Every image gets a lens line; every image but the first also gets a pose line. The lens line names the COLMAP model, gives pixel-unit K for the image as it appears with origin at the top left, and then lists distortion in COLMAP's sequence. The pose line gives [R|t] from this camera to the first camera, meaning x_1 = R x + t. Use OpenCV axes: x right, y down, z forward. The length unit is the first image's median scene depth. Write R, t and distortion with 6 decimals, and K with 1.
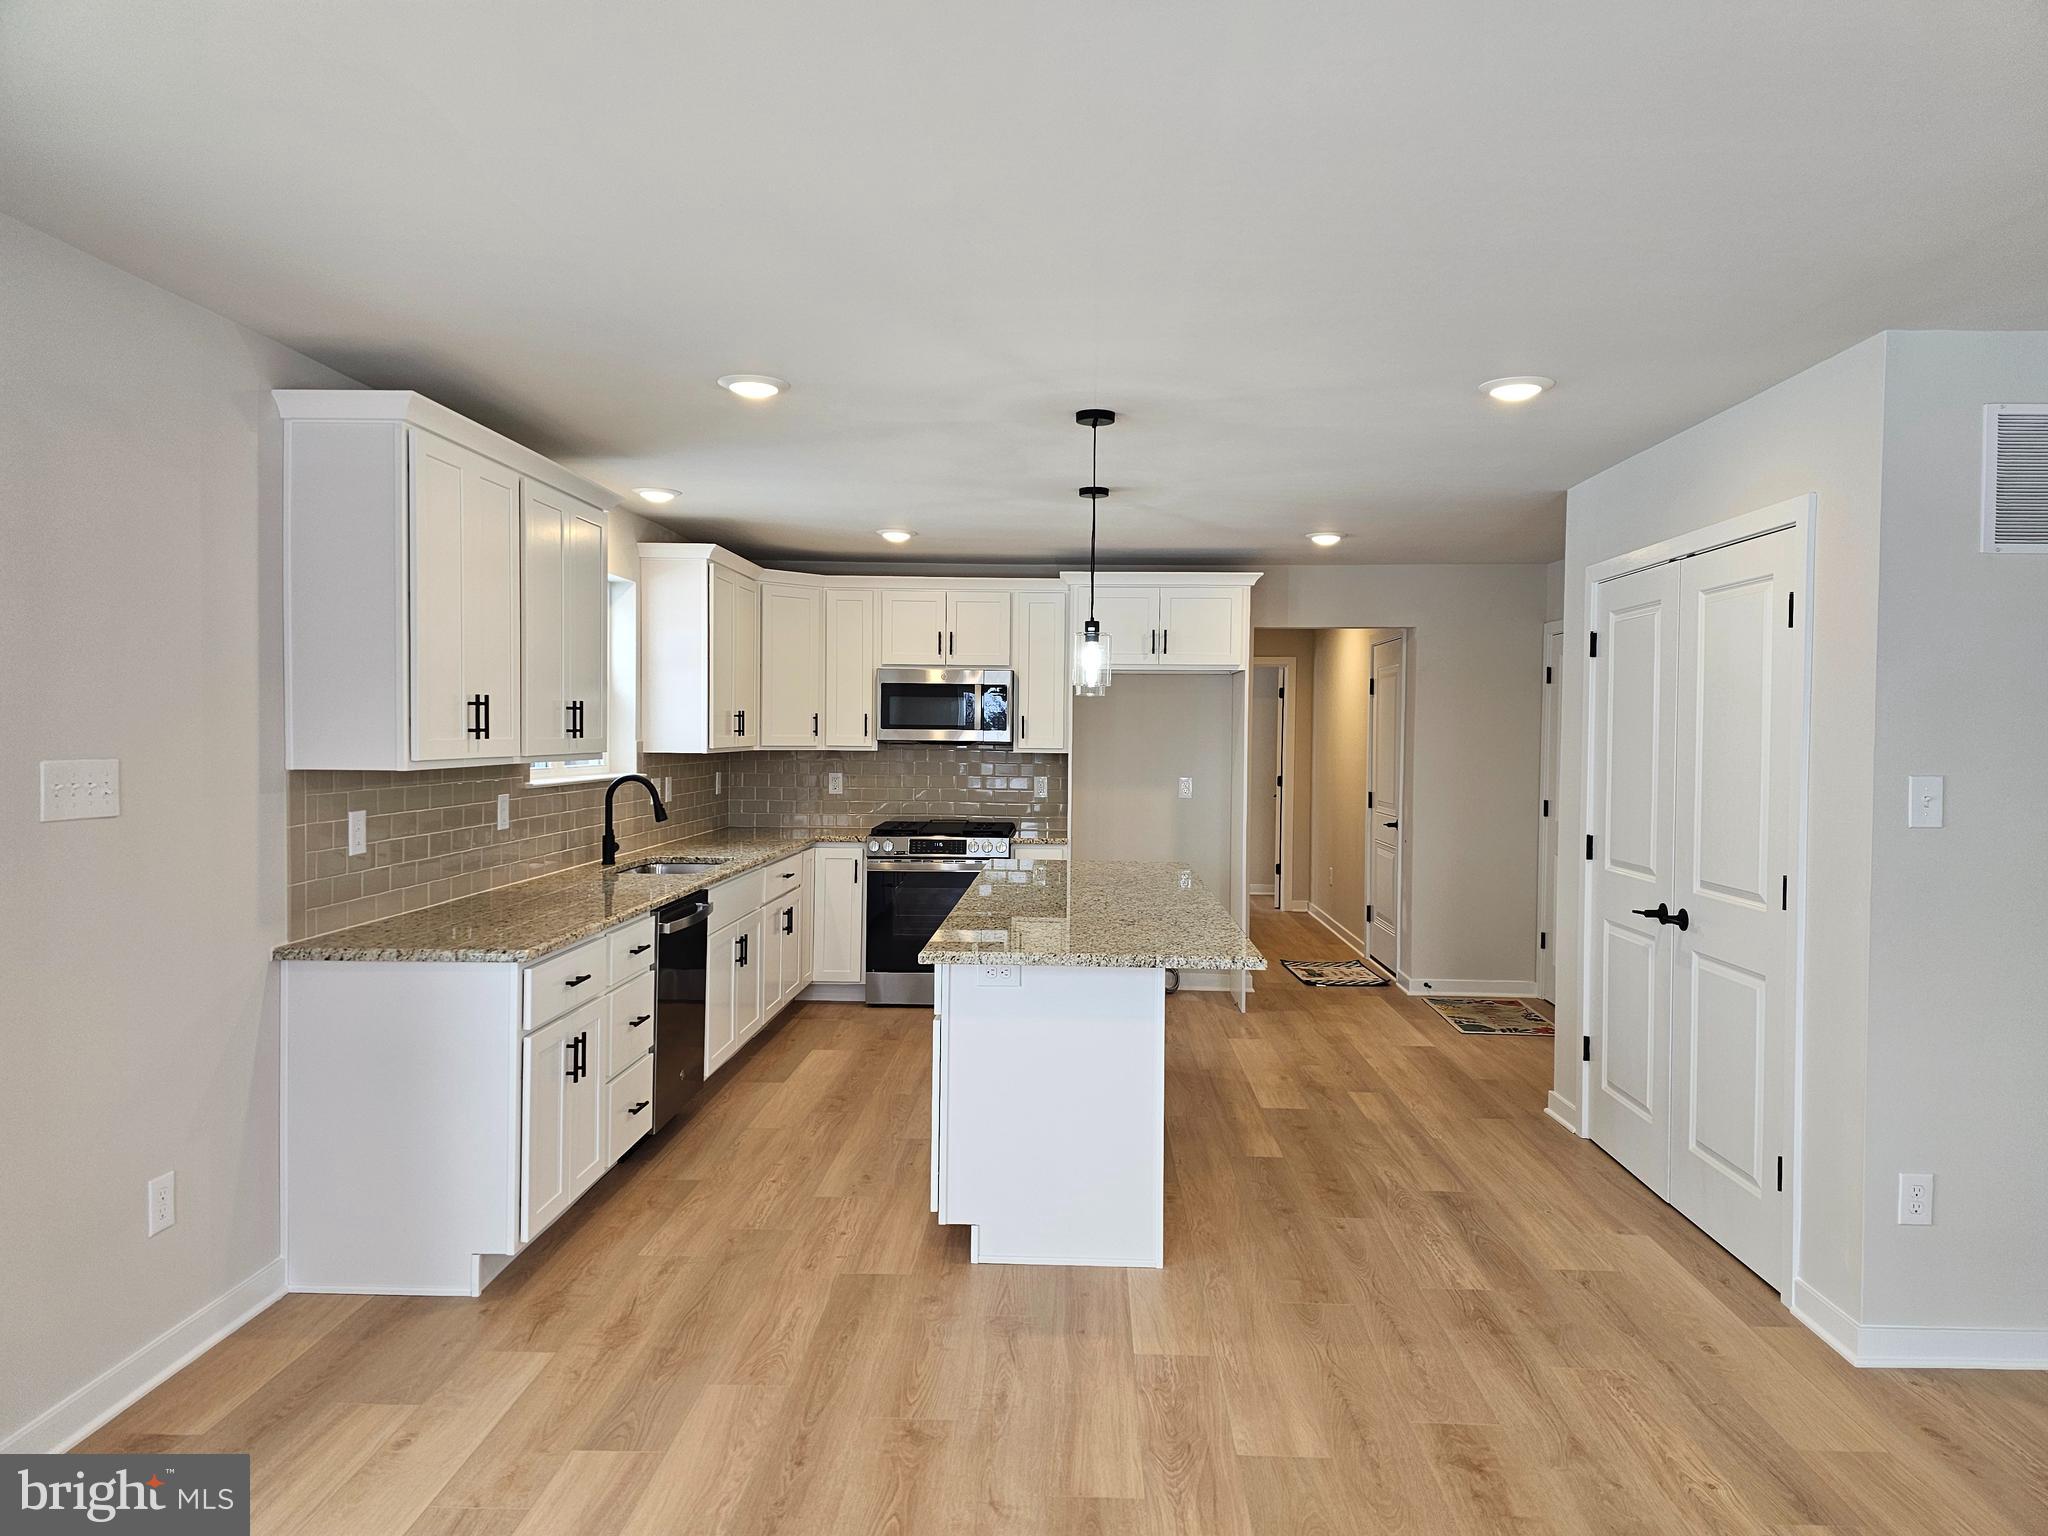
lens RADIAL K [[1362.9, 0, 1044.1], [0, 1362.9, 761.8], [0, 0, 1]] dist [0.075301, -0.063813]
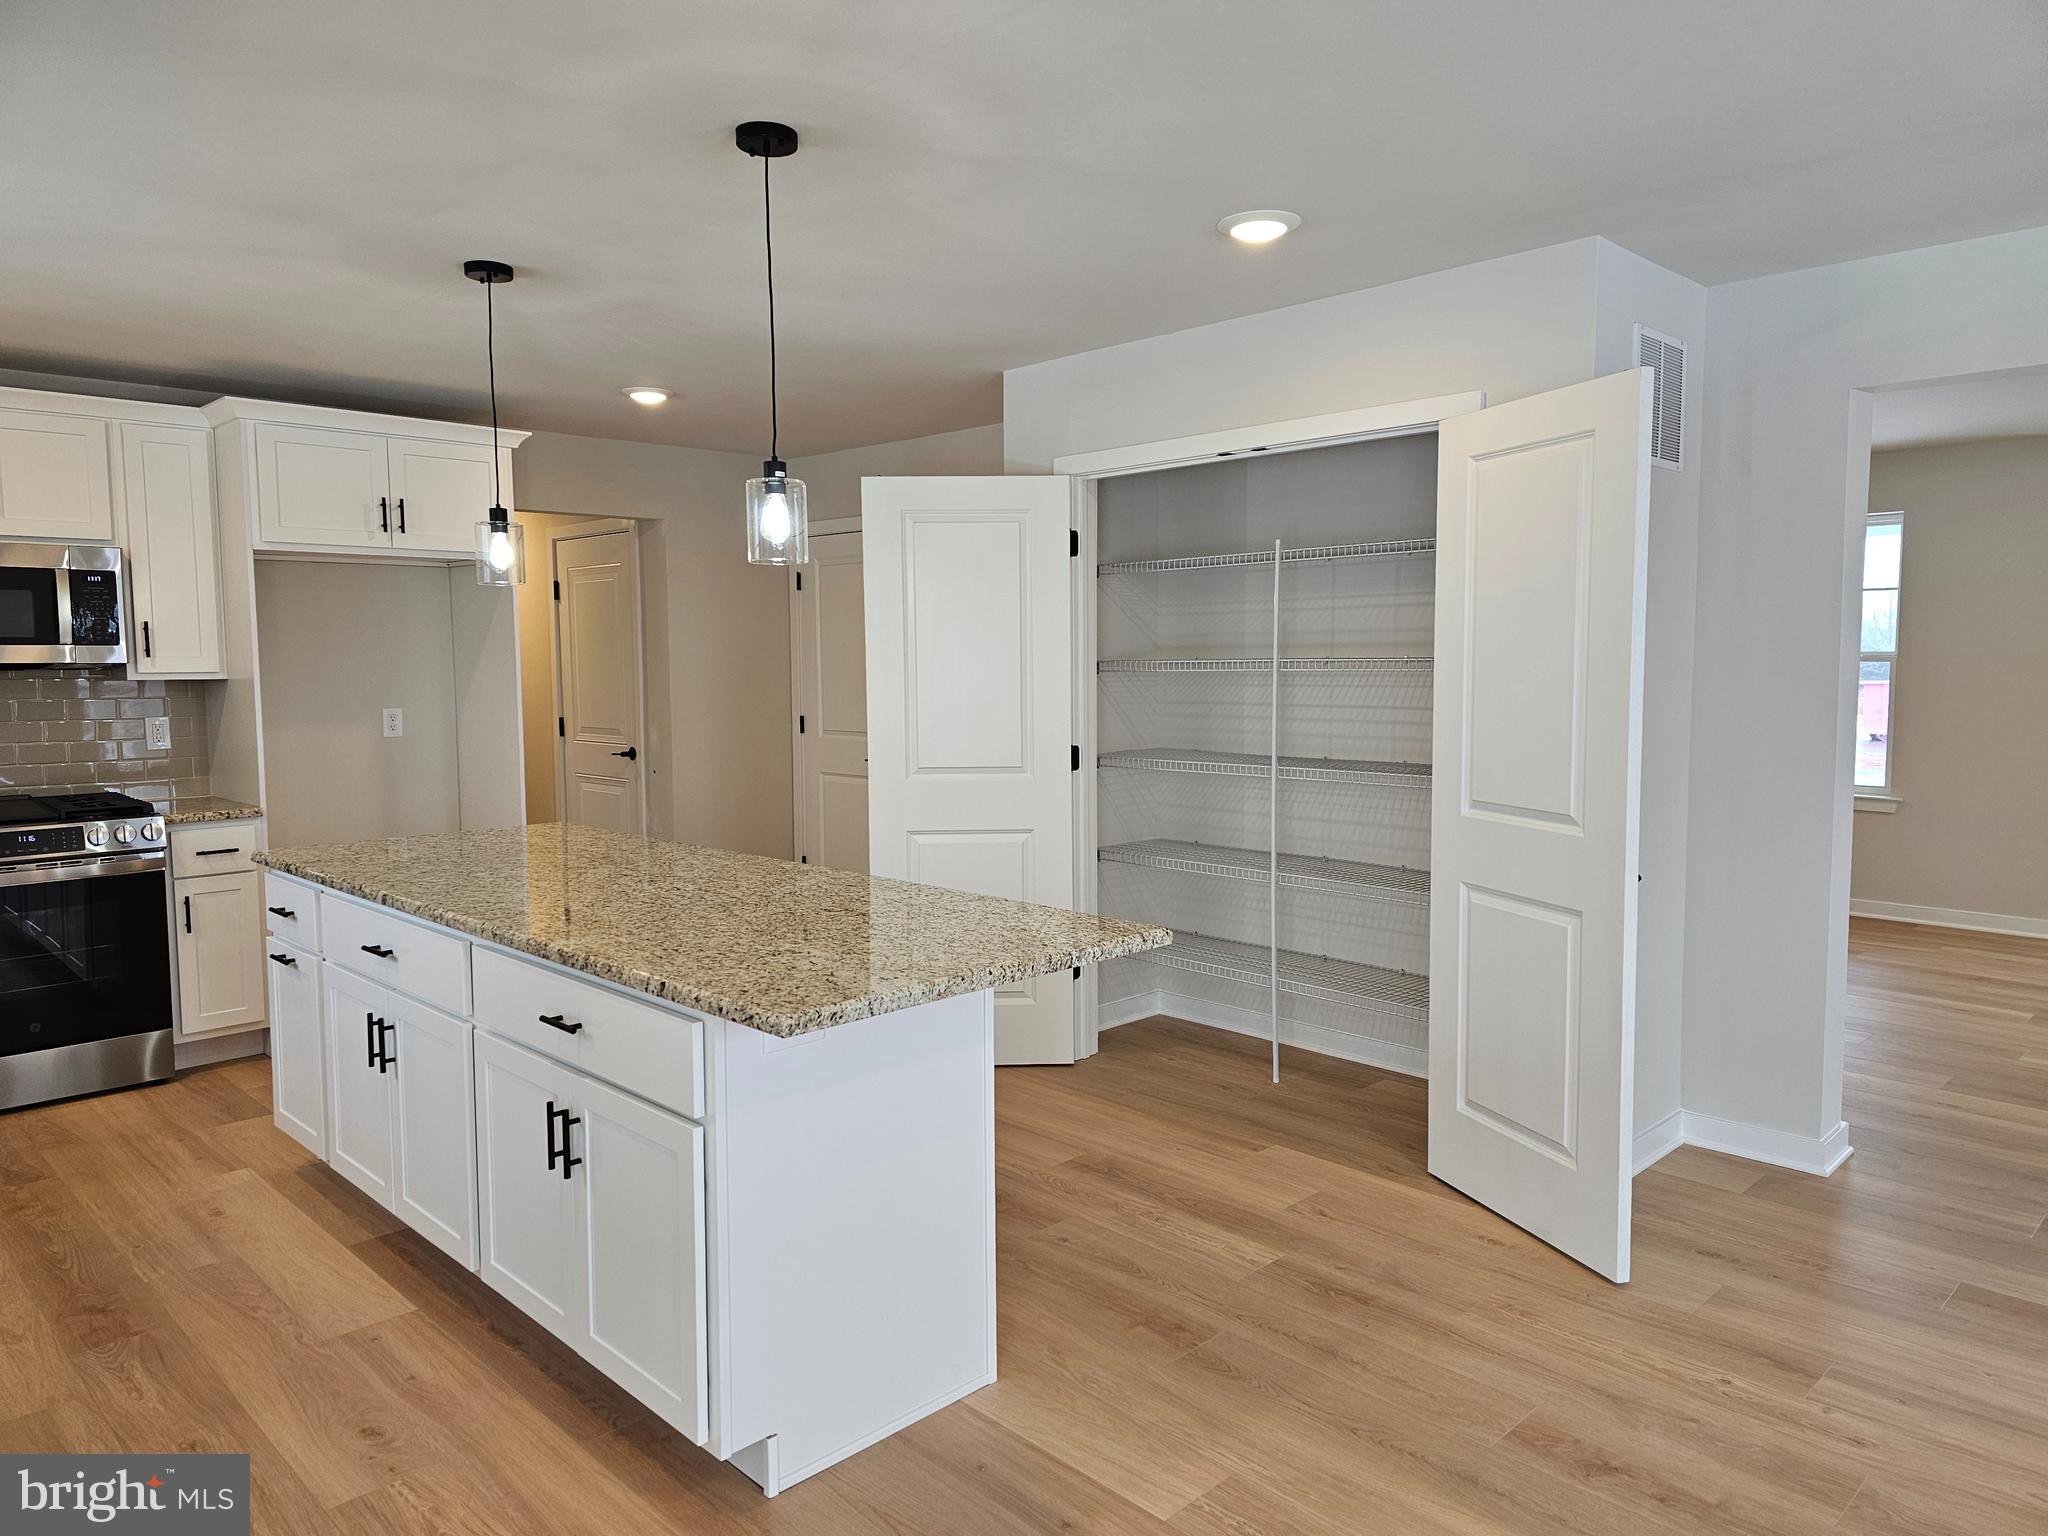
lens RADIAL K [[1362.9, 0, 1029.7], [0, 1362.9, 760.4], [0, 0, 1]] dist [0.075301, -0.063813]
pose [[0.691185, -0.071814, 0.719101, -0.362132], [0.030845, 0.997075, 0.069927, -0.003515], [-0.722020, -0.026152, 0.691378, 0.455734]]
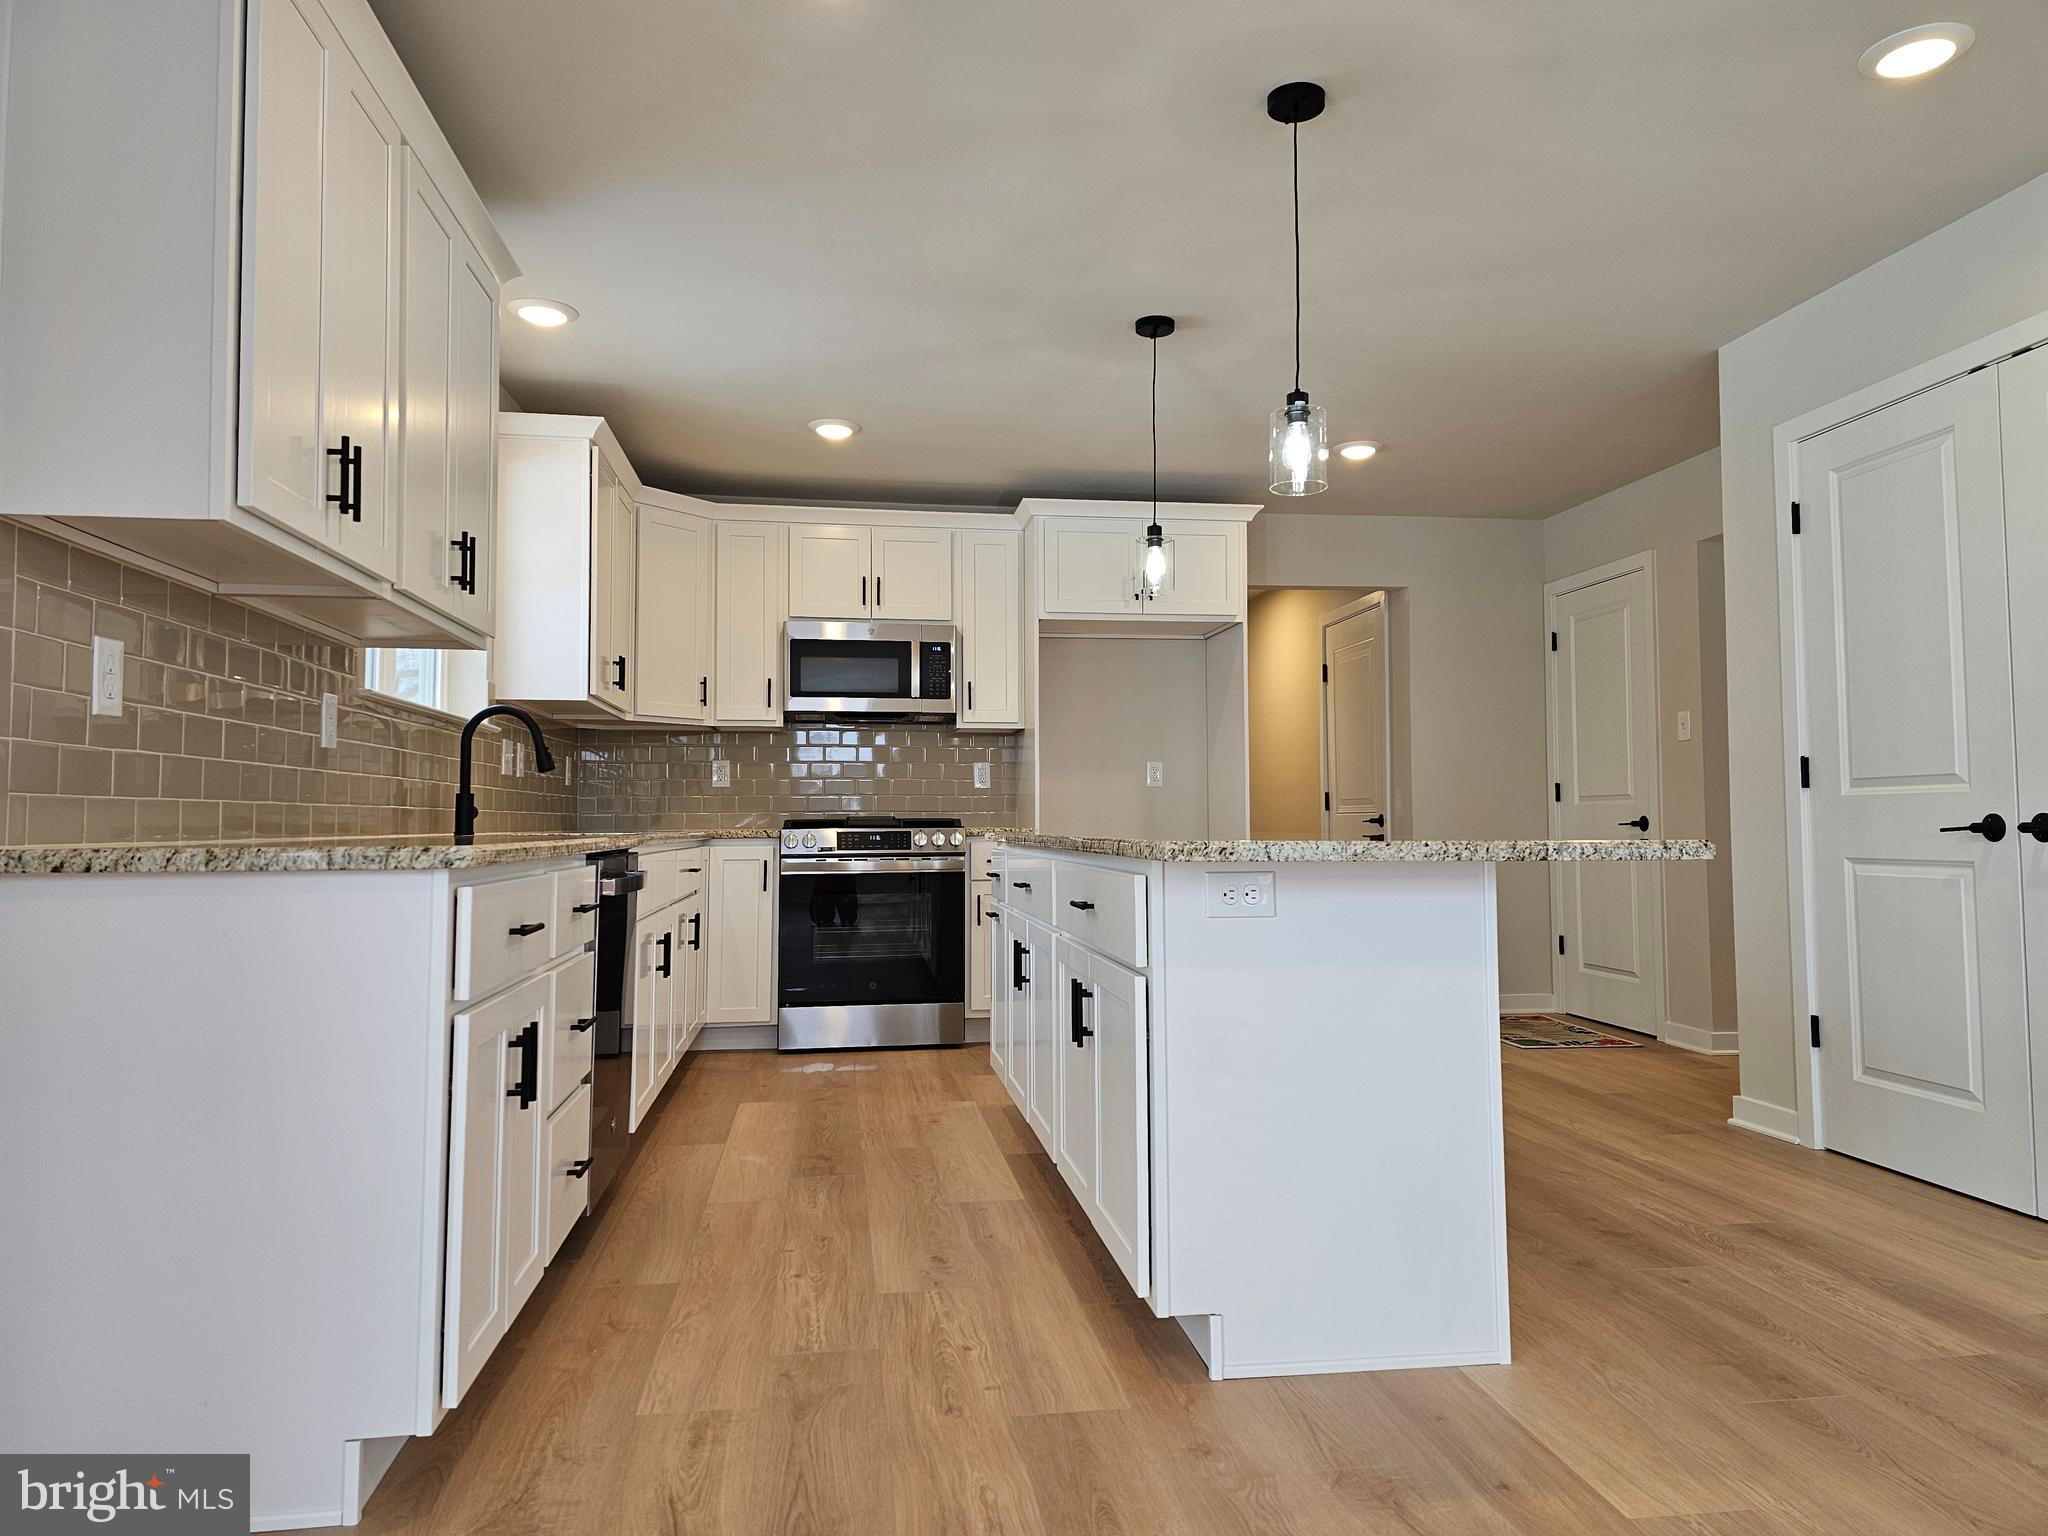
lens RADIAL K [[1362.9, 0, 1038.8], [0, 1362.9, 746.5], [0, 0, 1]] dist [0.075301, -0.063813]
pose [[0.983821, -0.004632, 0.179094, -0.215511], [0.018708, 0.996857, -0.076986, 0.122045], [-0.178175, 0.079091, 0.980815, 0.364813]]
